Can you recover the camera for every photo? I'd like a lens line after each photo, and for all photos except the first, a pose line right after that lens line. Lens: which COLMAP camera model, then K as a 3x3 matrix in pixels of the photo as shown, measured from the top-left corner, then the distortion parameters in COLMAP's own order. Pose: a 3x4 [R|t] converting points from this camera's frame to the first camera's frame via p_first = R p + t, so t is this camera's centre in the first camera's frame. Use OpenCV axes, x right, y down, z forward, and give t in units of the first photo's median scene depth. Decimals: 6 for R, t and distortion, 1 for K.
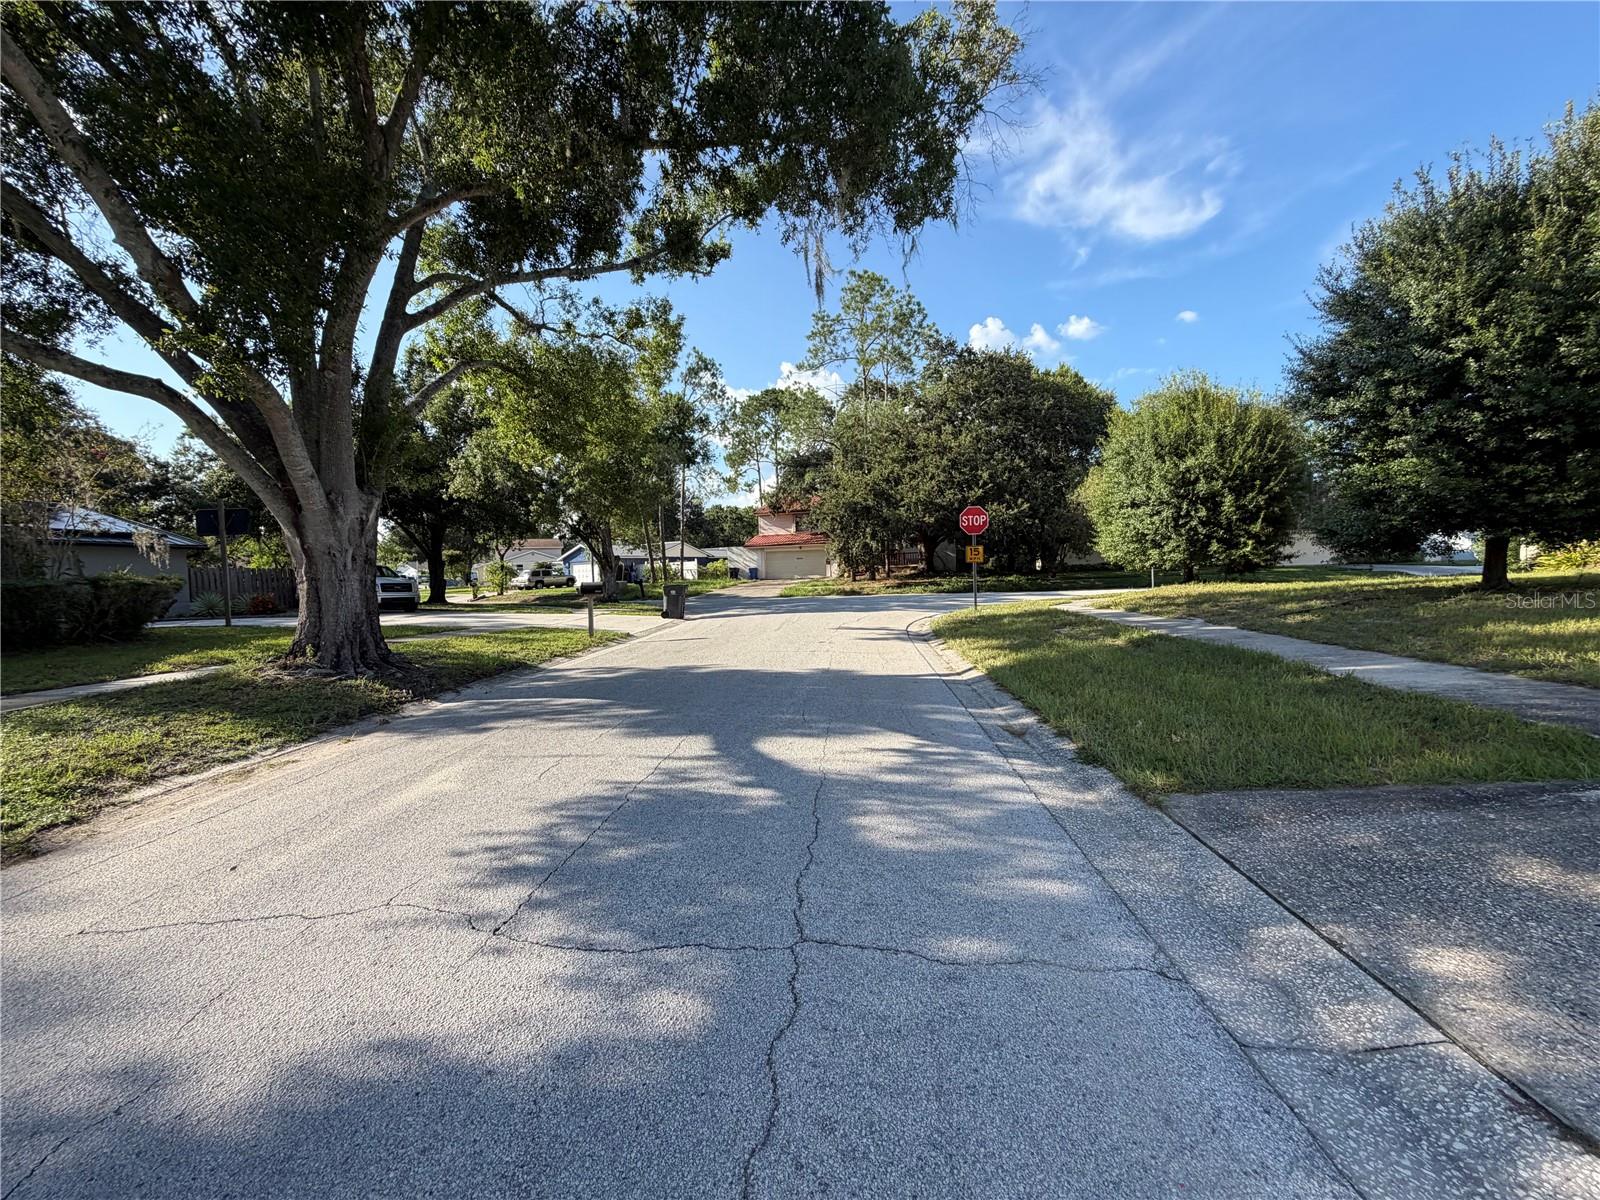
lens RADIAL K [[637.7, 0, 800.0], [0, 637.7, 600.0], [0, 0, 1]] dist [0.001761, -0.000262]
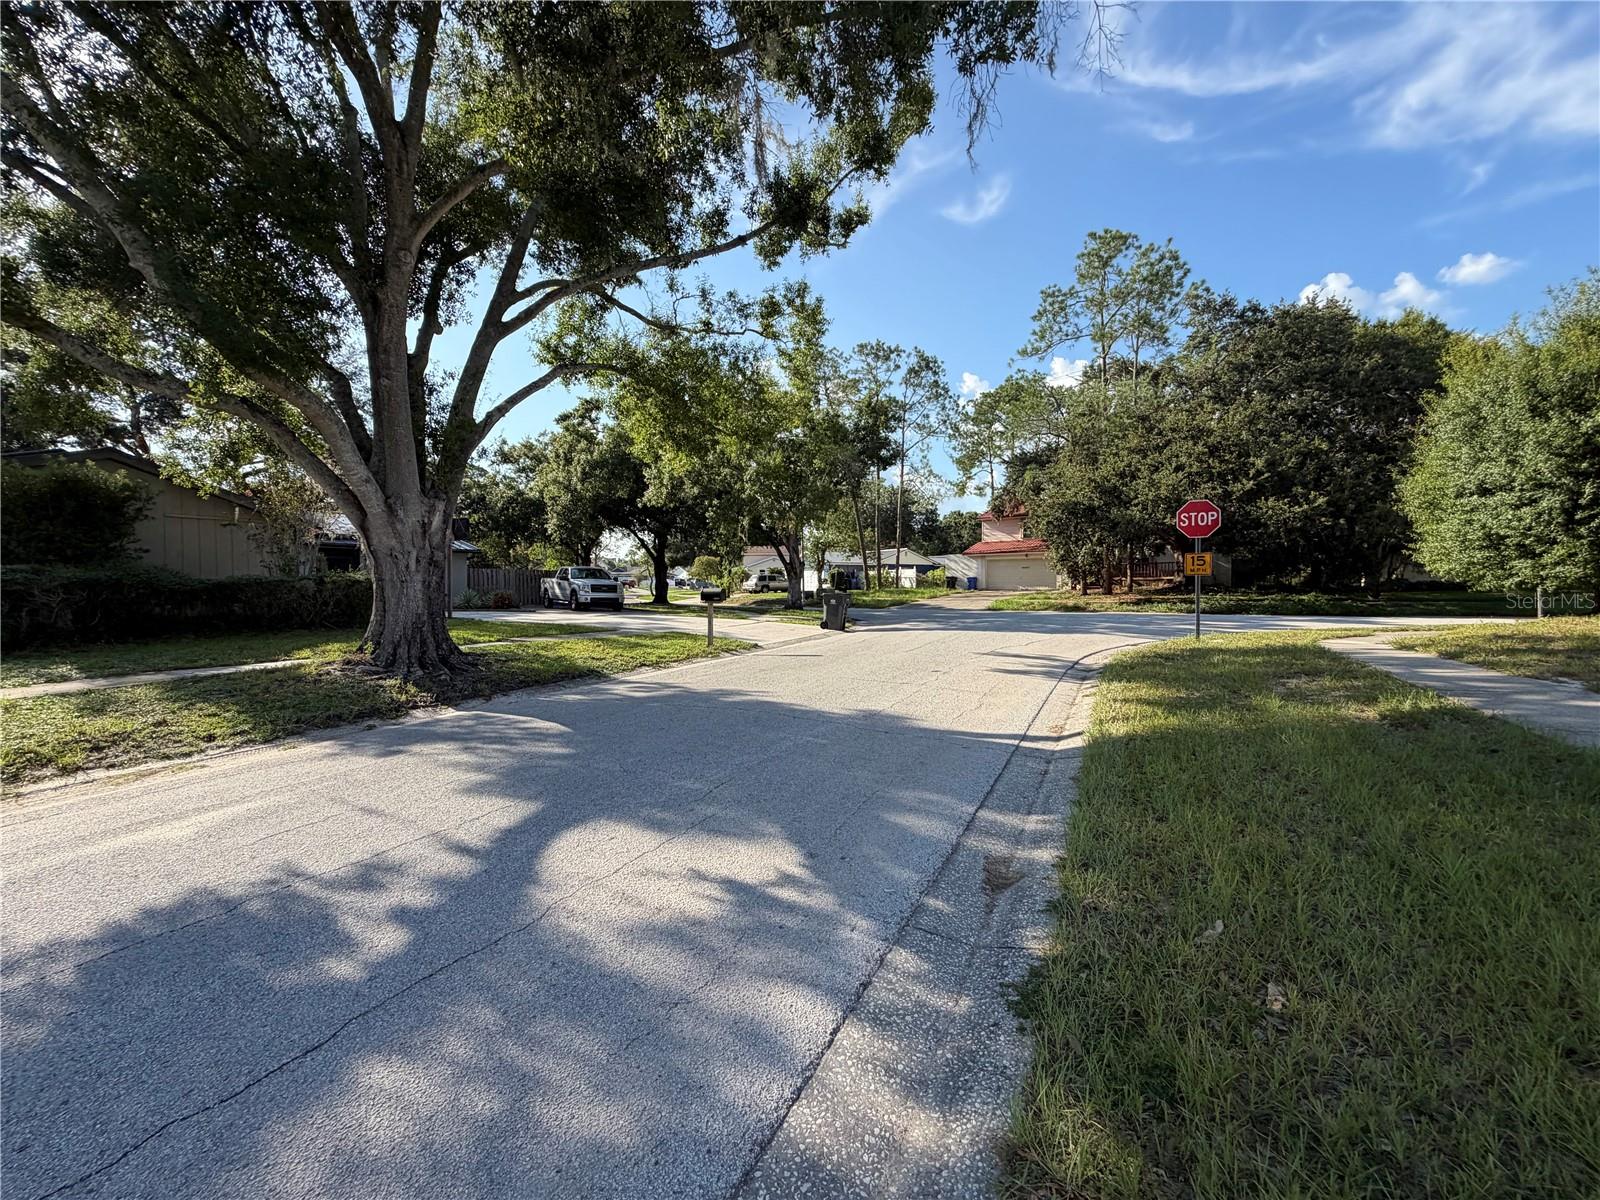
lens RADIAL K [[637.7, 0, 800.0], [0, 637.7, 600.0], [0, 0, 1]] dist [0.001761, -0.000262]
pose [[0.924933, 0.032712, -0.378720, 0.106600], [-0.037277, 0.999294, -0.004724, -0.007857], [0.378298, 0.018487, 0.925499, 0.114640]]
